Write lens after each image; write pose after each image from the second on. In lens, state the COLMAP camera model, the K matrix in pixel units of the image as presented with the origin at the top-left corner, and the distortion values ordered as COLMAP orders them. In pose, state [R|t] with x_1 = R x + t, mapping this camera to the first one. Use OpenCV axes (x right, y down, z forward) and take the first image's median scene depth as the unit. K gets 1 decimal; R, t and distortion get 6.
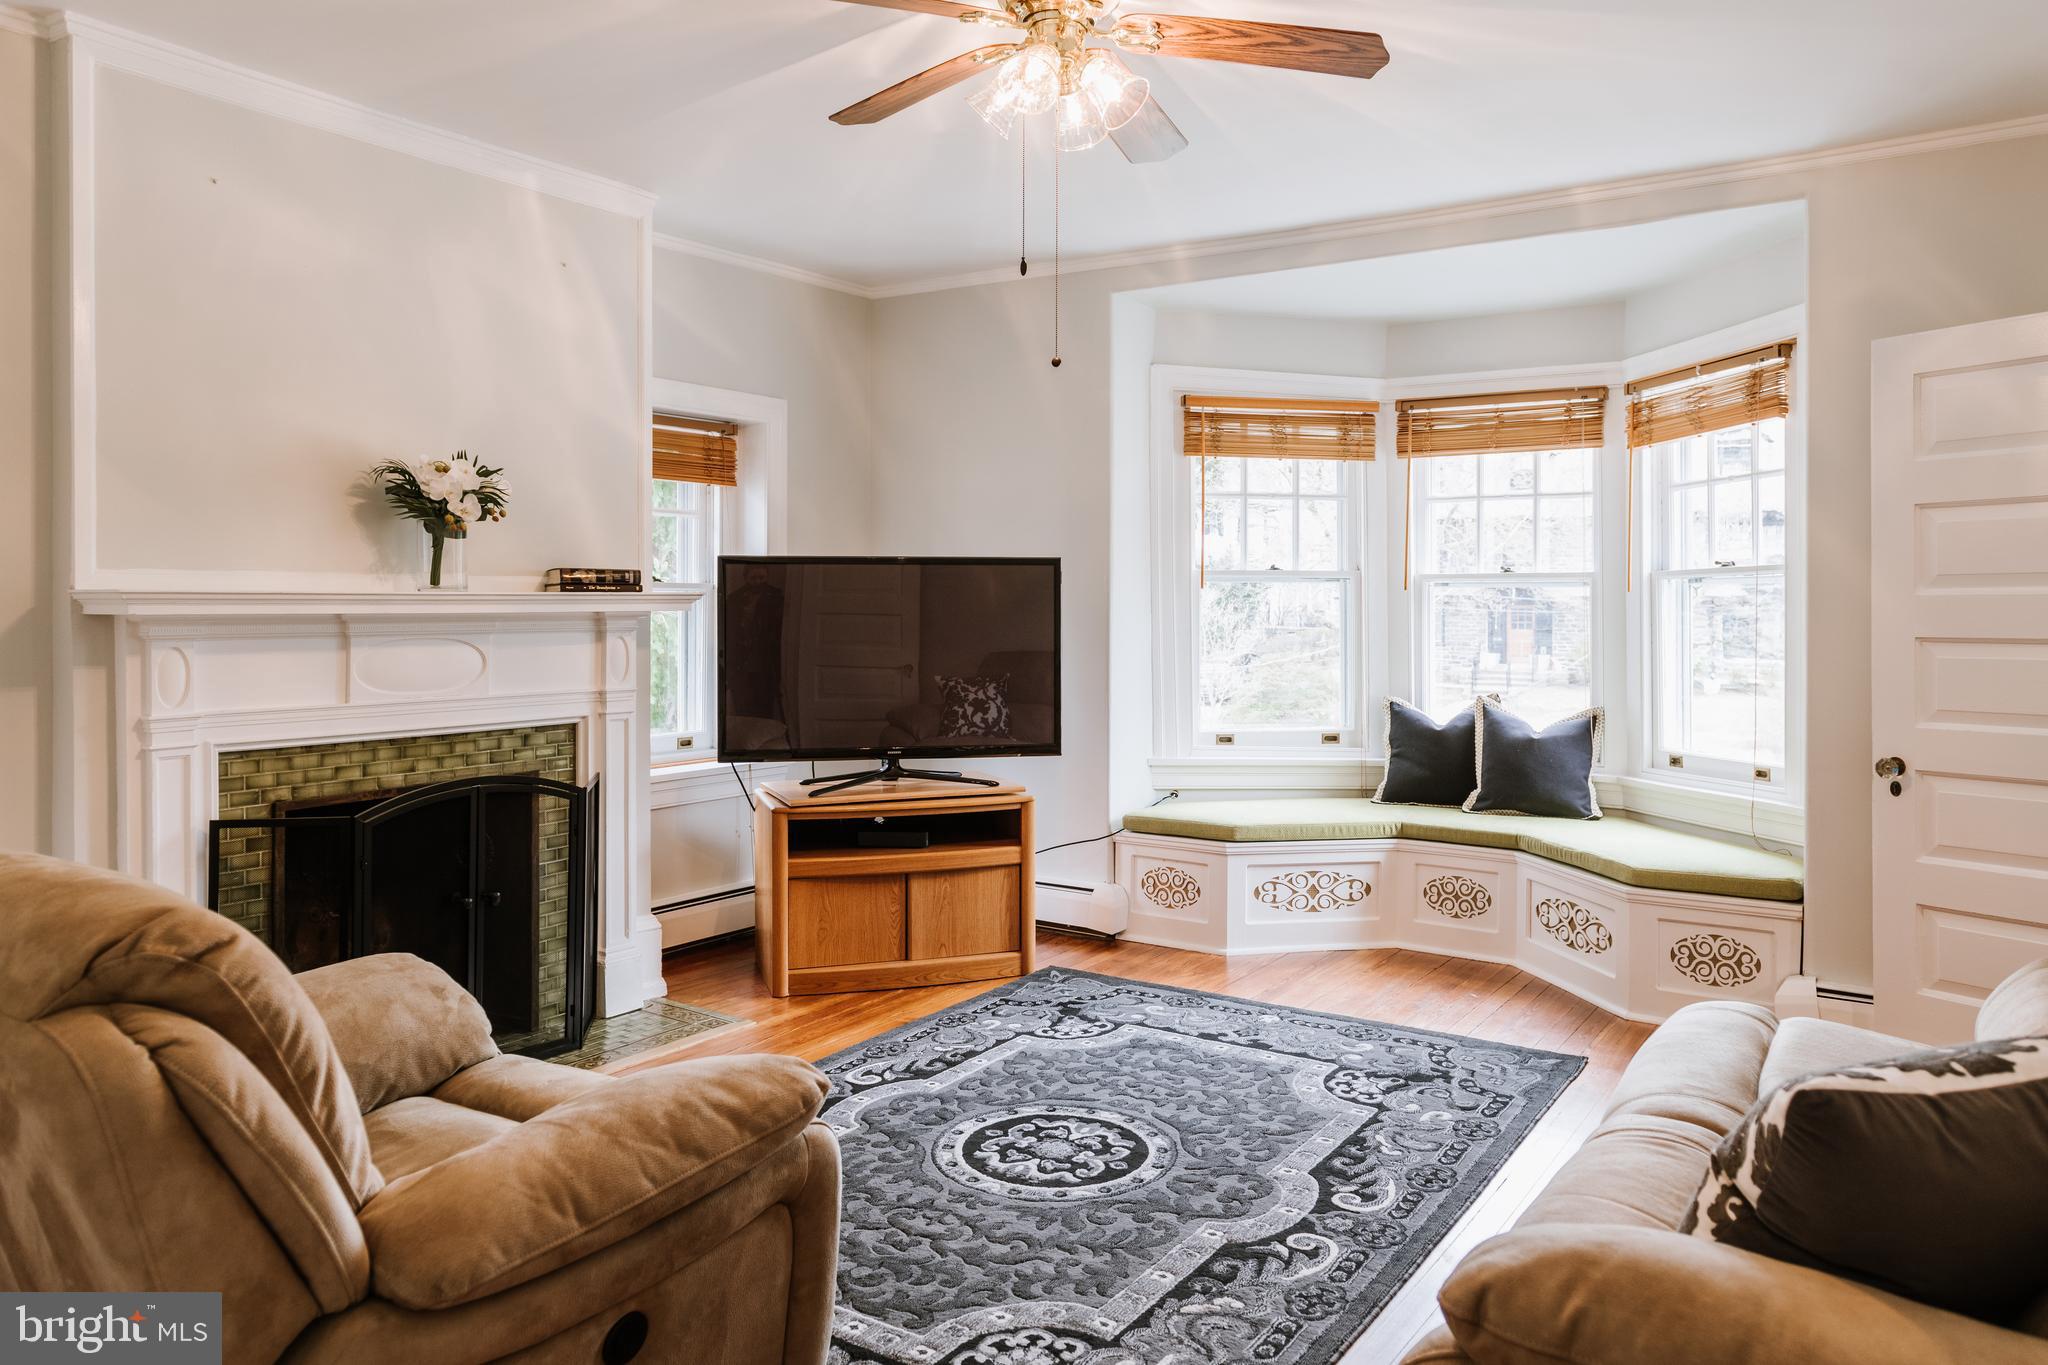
lens RADIAL K [[1431.1, 0, 1054.6], [0, 1431.1, 629.6], [0, 0, 1]] dist [0.006743, -0.004052]
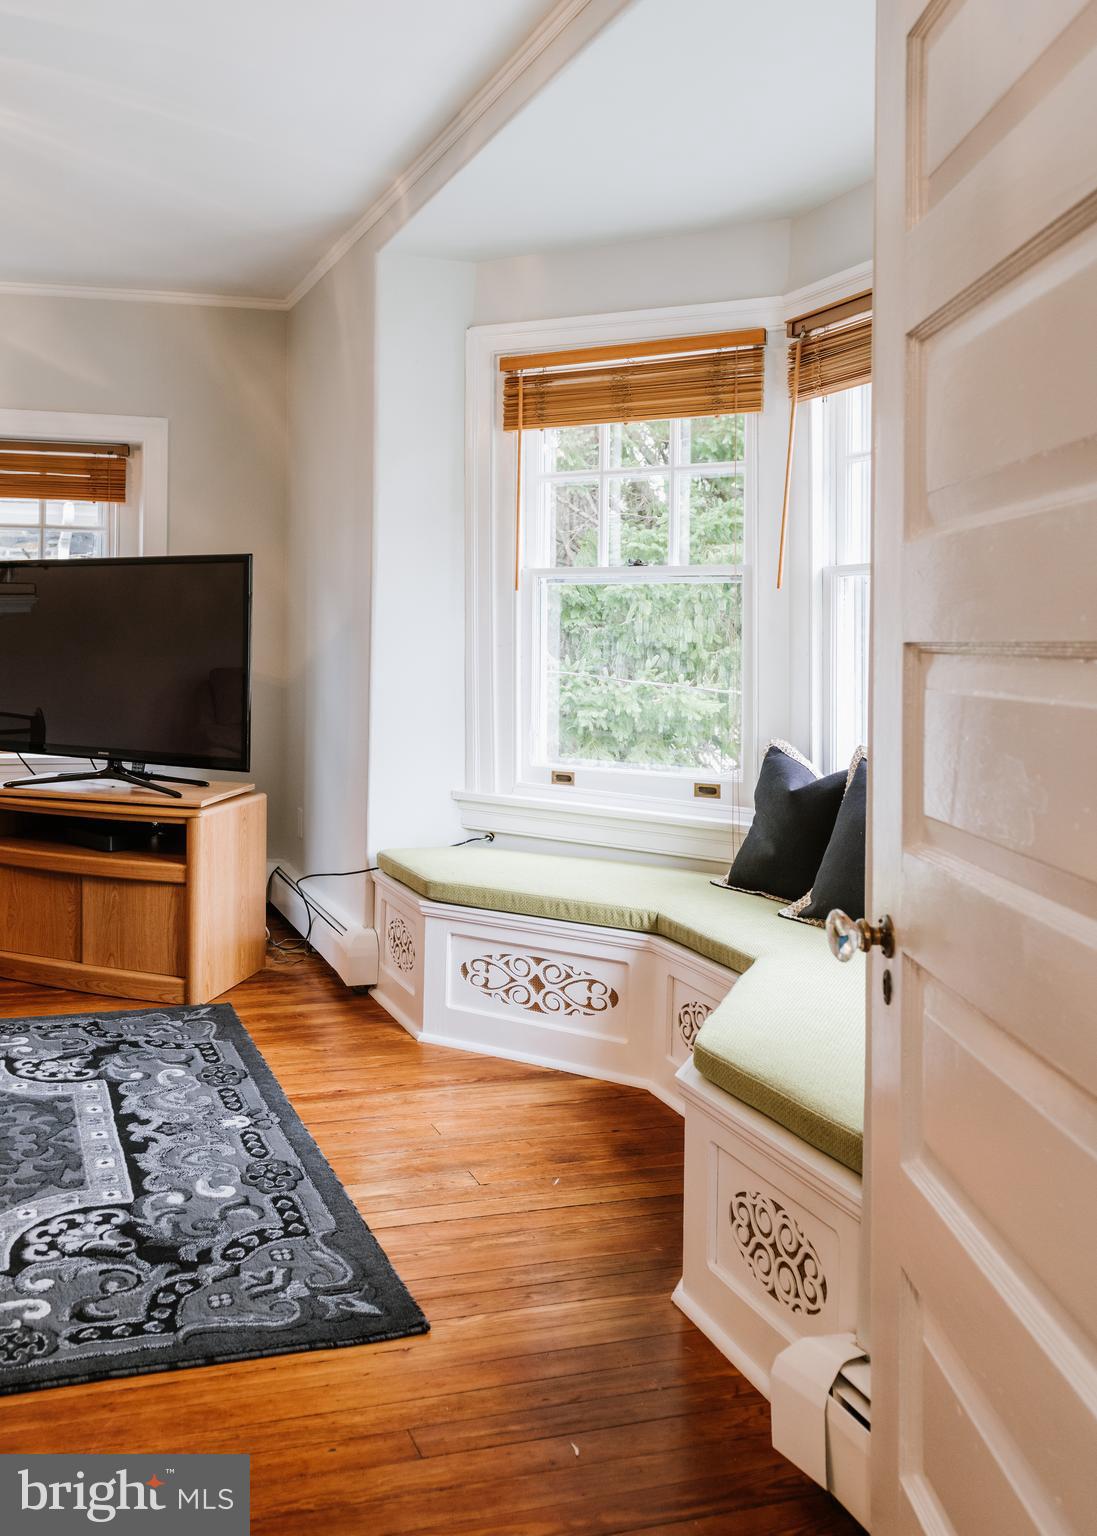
lens RADIAL K [[1207.1, 0, 548.2], [0, 1207.1, 651.1], [0, 0, 1]] dist [0.005793, -0.003261]
pose [[0.725470, 0.013305, -0.688126, 0.666346], [-0.024940, 0.999665, -0.006965, 0.011941], [0.687802, 0.022214, 0.725558, 0.575124]]
